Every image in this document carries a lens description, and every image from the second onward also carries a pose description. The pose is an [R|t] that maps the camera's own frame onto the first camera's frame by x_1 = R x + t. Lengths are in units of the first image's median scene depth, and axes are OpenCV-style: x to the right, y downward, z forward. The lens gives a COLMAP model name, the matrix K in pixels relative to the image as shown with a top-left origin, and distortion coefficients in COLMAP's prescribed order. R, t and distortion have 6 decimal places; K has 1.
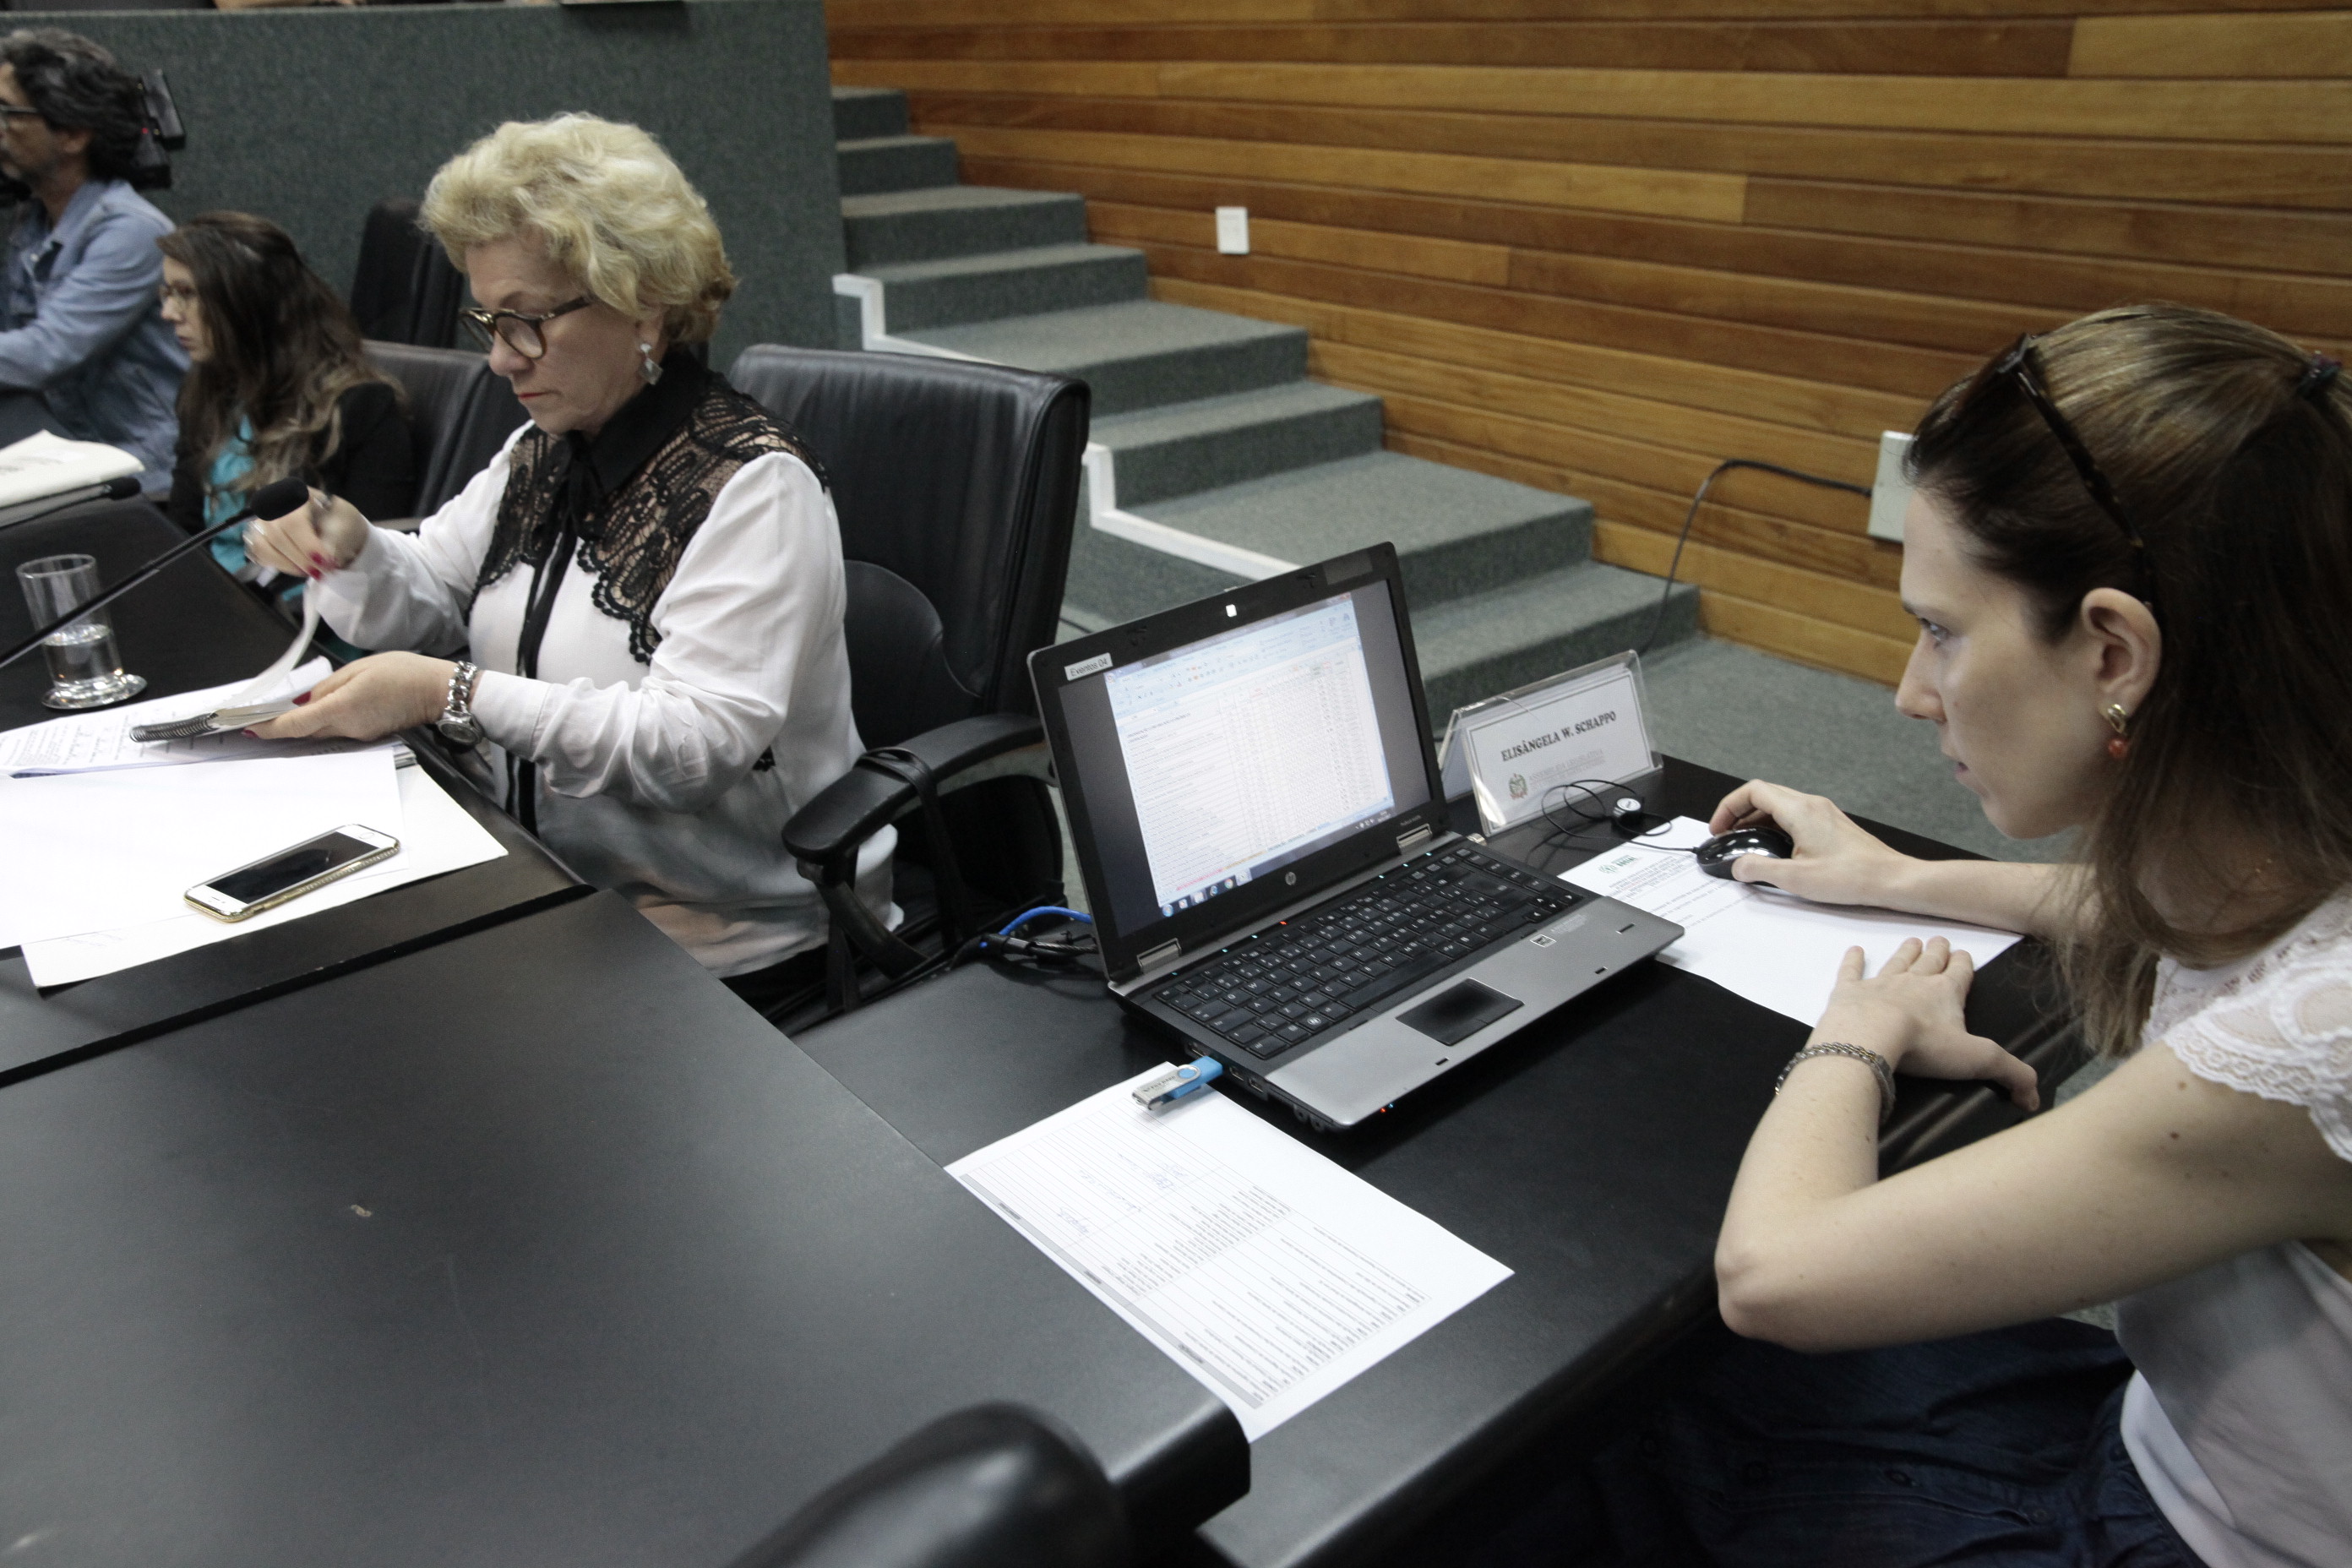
lens RADIAL K [[1878.8, 0, 1176.0], [0, 1878.8, 784.0], [0, 0, 1]] dist [-0.089131, 0.114659]
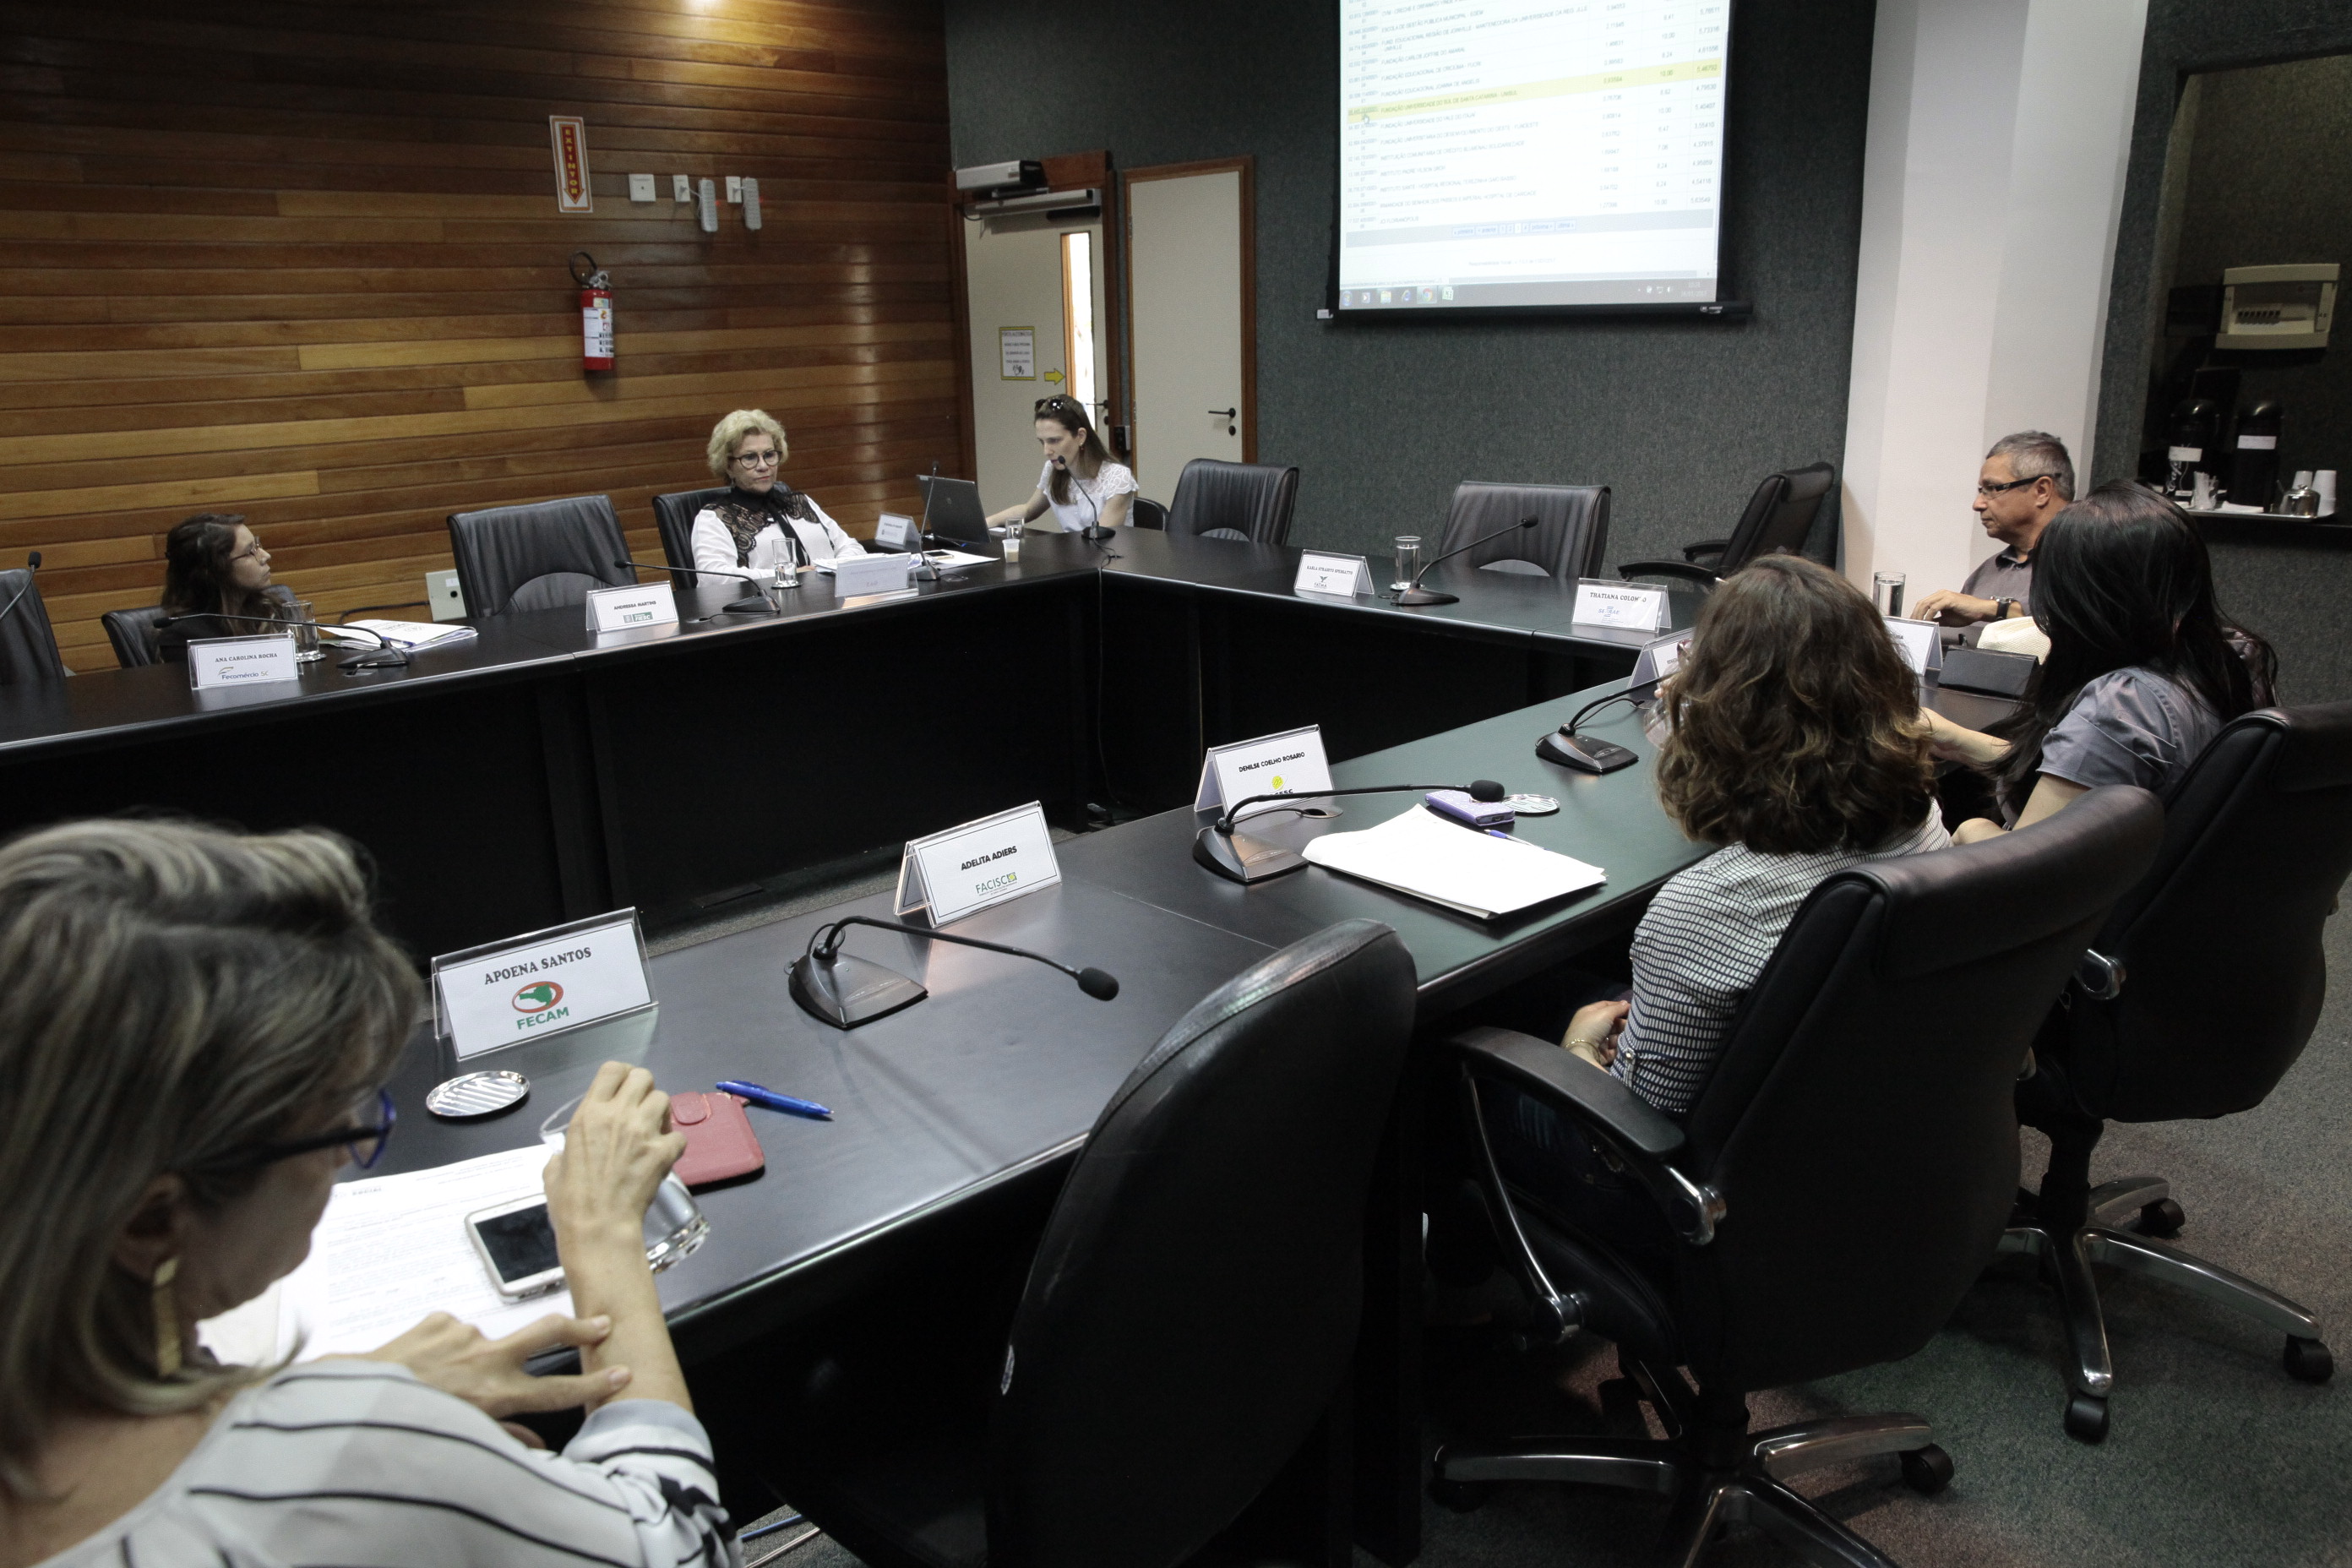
lens RADIAL K [[1647.4, 0, 1164.5], [0, 1647.4, 791.6], [0, 0, 1]] dist [-0.120775, 0.098185]
pose [[-0.017307, -0.246674, 0.968944, -1.333170], [0.413926, 0.880377, 0.231520, -0.041702], [-0.910146, 0.405078, 0.086868, 0.149032]]
